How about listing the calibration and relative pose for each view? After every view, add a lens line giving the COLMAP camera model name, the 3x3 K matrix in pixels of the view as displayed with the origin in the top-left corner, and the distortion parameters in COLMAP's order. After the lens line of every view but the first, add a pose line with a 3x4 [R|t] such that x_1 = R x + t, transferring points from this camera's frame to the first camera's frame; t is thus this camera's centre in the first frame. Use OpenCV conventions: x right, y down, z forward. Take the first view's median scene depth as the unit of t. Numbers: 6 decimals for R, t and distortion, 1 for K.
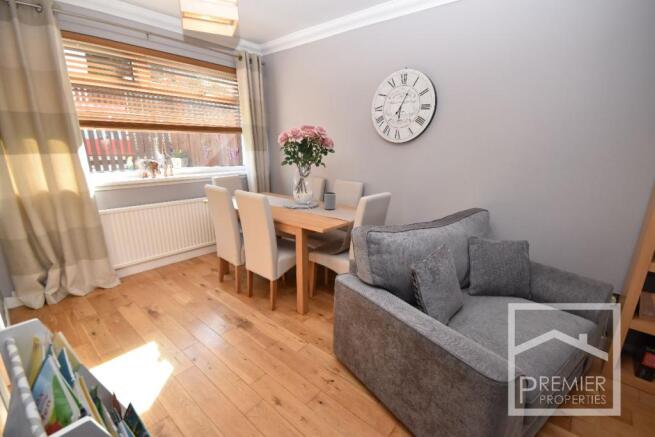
lens RADIAL K [[293.7, 0, 327.5], [0, 293.7, 218.5], [0, 0, 1]] dist [0.001217, 0.000370]
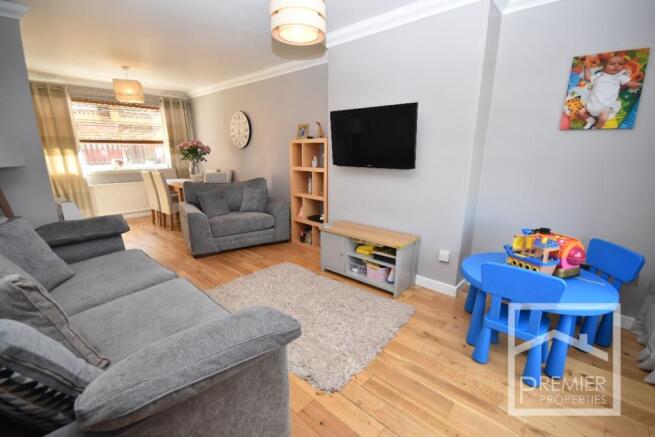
lens RADIAL K [[282.7, 0, 327.5], [0, 282.7, 218.5], [0, 0, 1]] dist [-0.000326, -0.000176]
pose [[0.999510, -0.011179, -0.029240, 0.875290], [0.010441, 0.999626, -0.025270, 0.265011], [0.029512, 0.024953, 0.999253, -0.849167]]
